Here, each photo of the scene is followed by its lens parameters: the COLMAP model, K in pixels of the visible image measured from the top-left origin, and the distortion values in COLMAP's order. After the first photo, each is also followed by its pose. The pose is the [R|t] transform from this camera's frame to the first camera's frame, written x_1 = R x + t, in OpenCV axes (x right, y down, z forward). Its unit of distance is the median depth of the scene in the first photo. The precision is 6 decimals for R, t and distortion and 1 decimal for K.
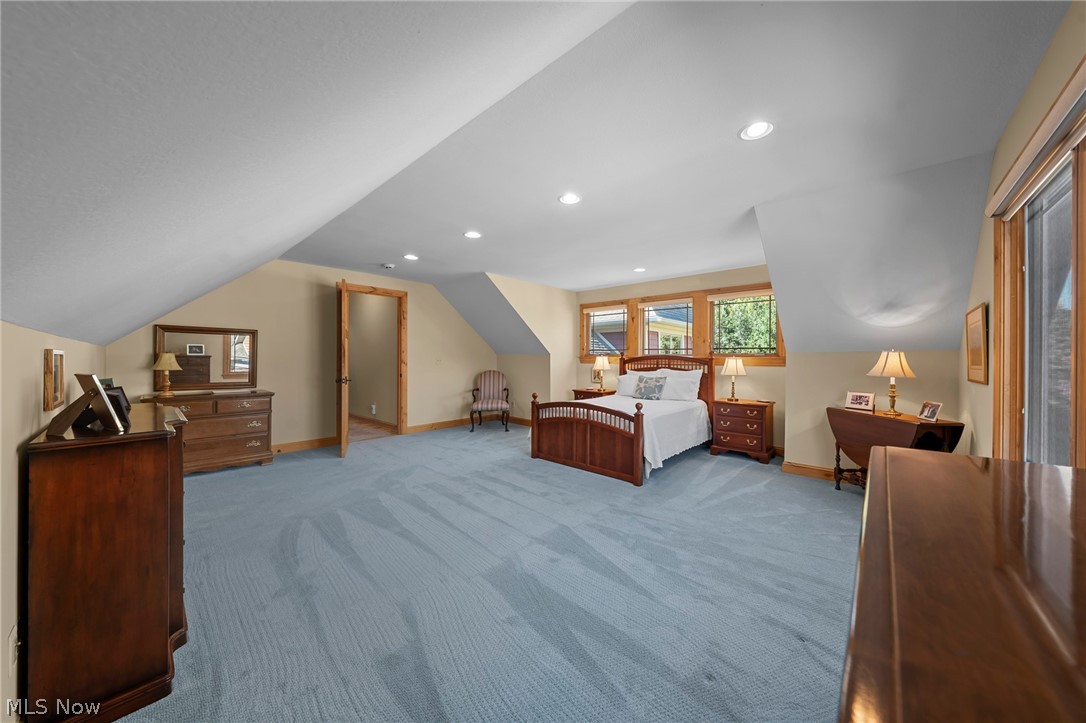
lens RADIAL K [[367.3, 0, 543.4], [0, 367.3, 357.7], [0, 0, 1]] dist [-0.005422, 0.000025]
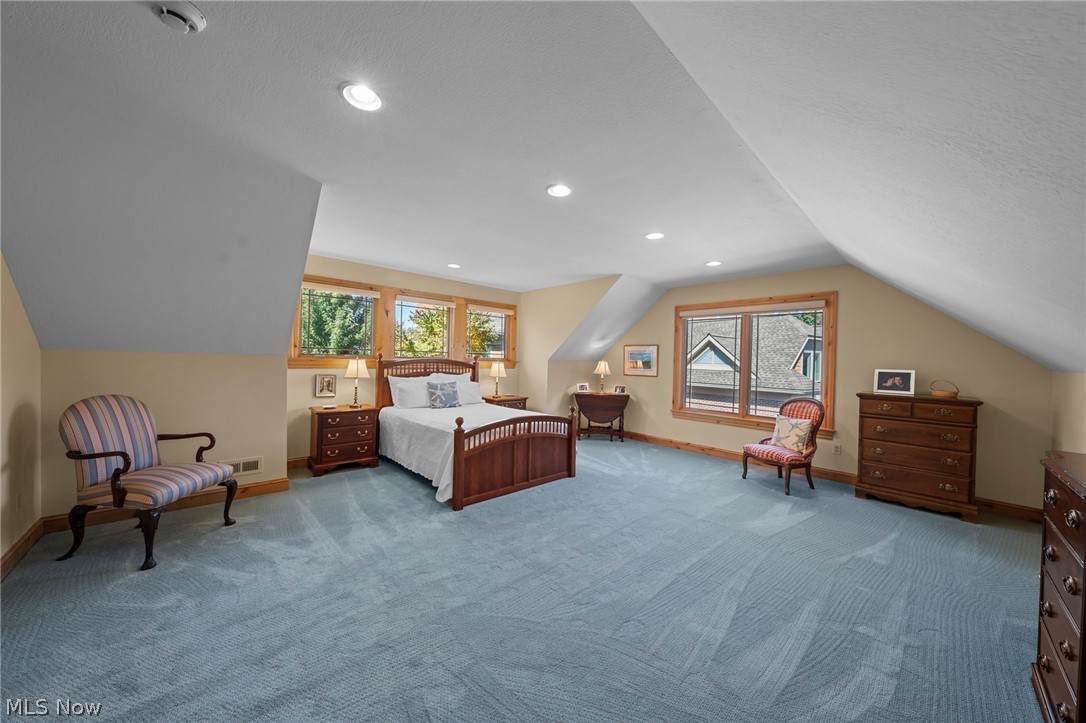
lens RADIAL K [[367.3, 0, 543.3], [0, 367.3, 363.0], [0, 0, 1]] dist [-0.005422, 0.000025]
pose [[0.077081, -0.015158, 0.996910, -0.723067], [-0.026489, 0.999500, 0.017245, -0.023896], [-0.996673, -0.027737, 0.076641, 0.809065]]
